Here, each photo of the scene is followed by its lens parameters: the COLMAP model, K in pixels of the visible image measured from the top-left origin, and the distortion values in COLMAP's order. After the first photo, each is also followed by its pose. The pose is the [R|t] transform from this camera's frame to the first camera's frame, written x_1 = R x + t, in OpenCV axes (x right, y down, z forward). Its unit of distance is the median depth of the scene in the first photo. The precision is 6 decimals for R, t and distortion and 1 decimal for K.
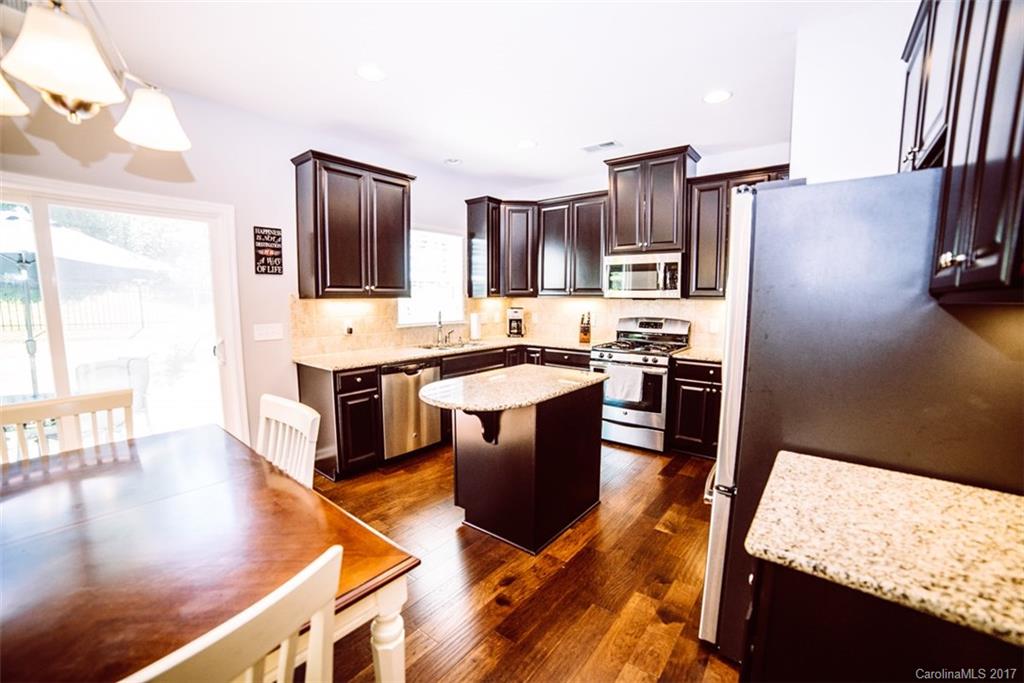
lens RADIAL K [[422.1, 0, 510.2], [0, 422.1, 349.3], [0, 0, 1]] dist [-0.100459, 0.034414]
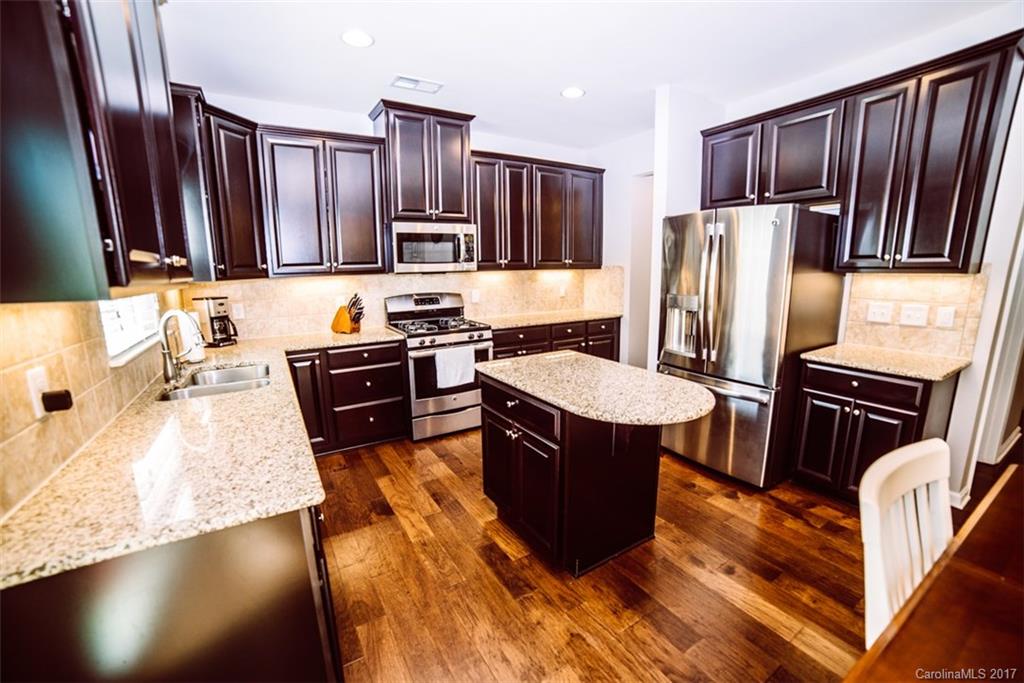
lens RADIAL K [[422.1, 0, 510.2], [0, 422.1, 349.3], [0, 0, 1]] dist [-0.100459, 0.034414]
pose [[0.329787, -0.188834, 0.924977, -0.533532], [0.132171, 0.979376, 0.152816, -0.080867], [-0.934757, 0.071858, 0.347944, 0.581580]]
